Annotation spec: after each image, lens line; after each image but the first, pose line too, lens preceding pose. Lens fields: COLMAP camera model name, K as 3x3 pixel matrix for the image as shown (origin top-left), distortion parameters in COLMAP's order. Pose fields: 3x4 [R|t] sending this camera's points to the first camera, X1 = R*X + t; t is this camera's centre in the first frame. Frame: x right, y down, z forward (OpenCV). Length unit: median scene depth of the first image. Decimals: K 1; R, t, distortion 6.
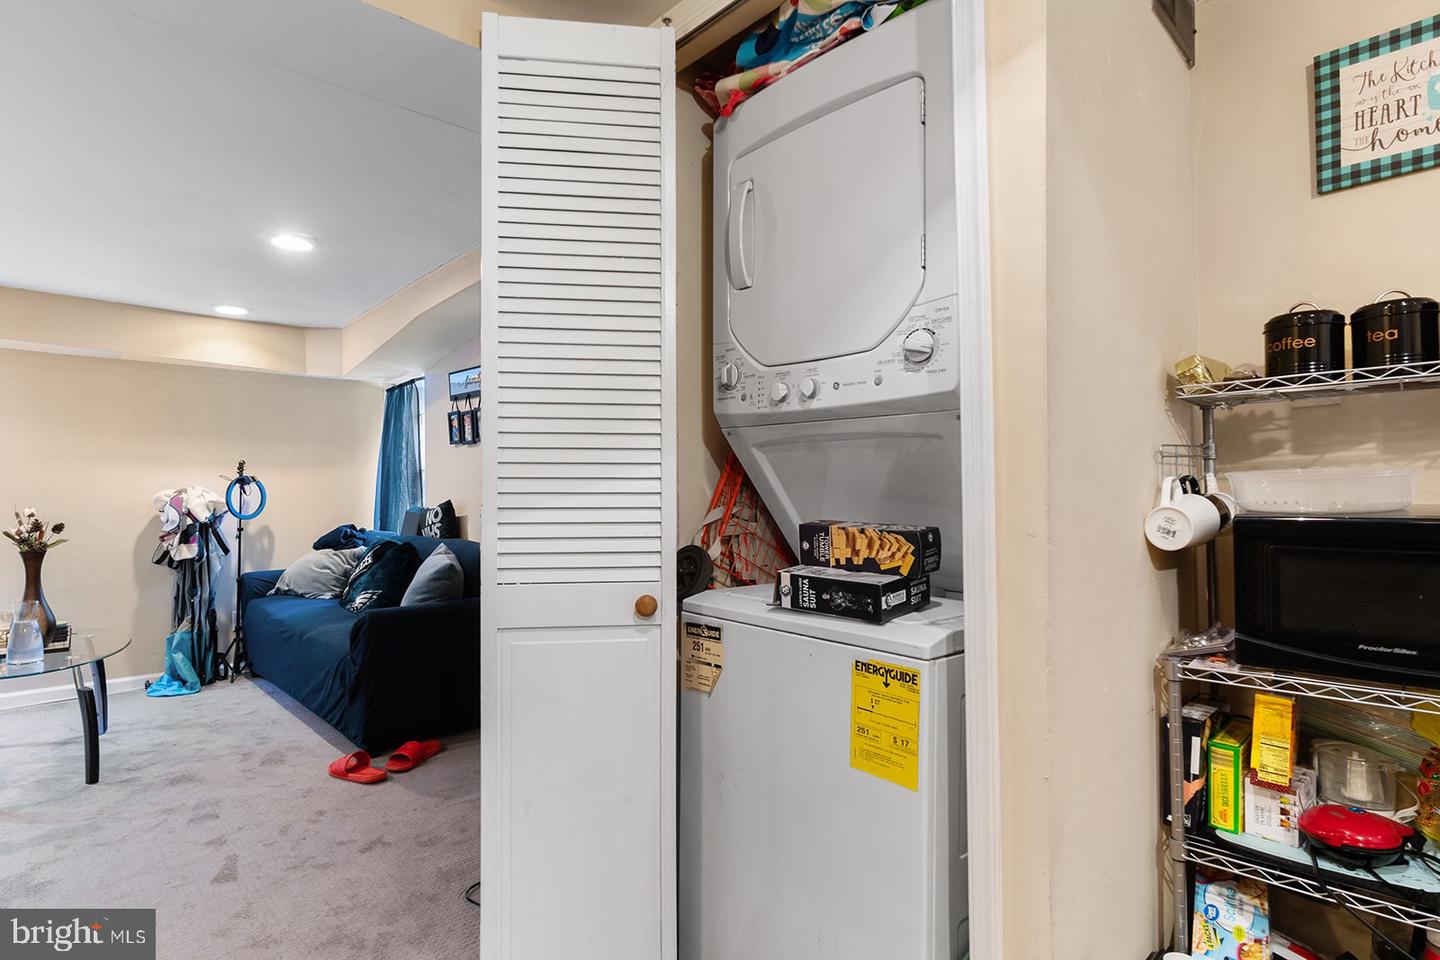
lens RADIAL K [[746.1, 0, 715.4], [0, 746.1, 485.6], [0, 0, 1]] dist [-0.002002, 0.001023]
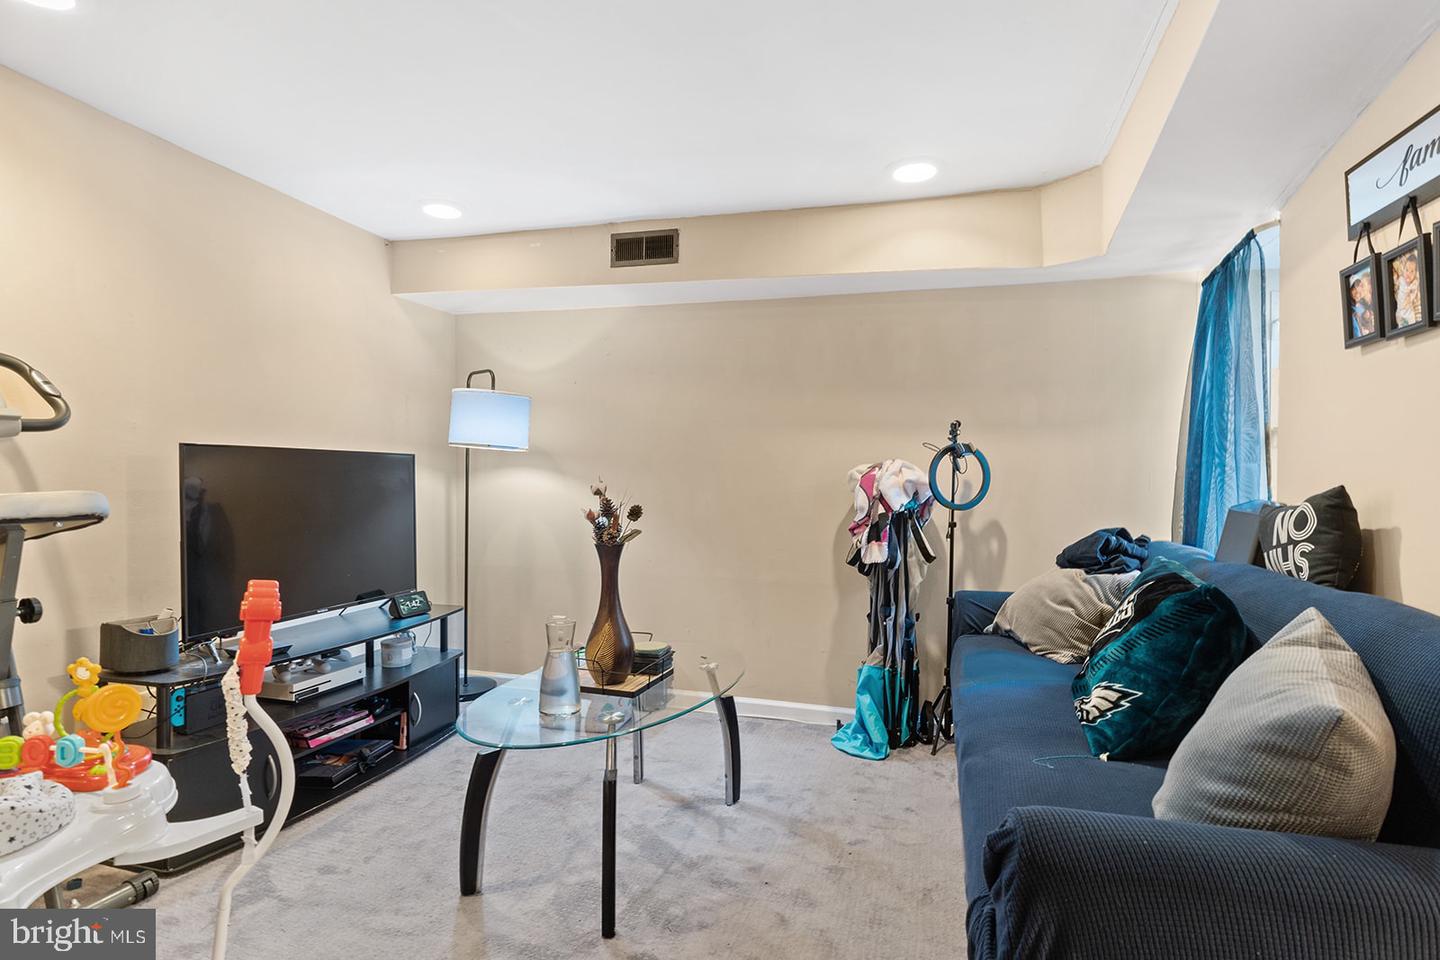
lens RADIAL K [[746.1, 0, 715.4], [0, 746.1, 485.6], [0, 0, 1]] dist [-0.002002, 0.001023]
pose [[0.504756, 0.019832, -0.863034, -0.181480], [-0.006291, 0.999794, 0.019295, 0.013130], [0.863239, -0.004310, 0.504777, 0.510135]]
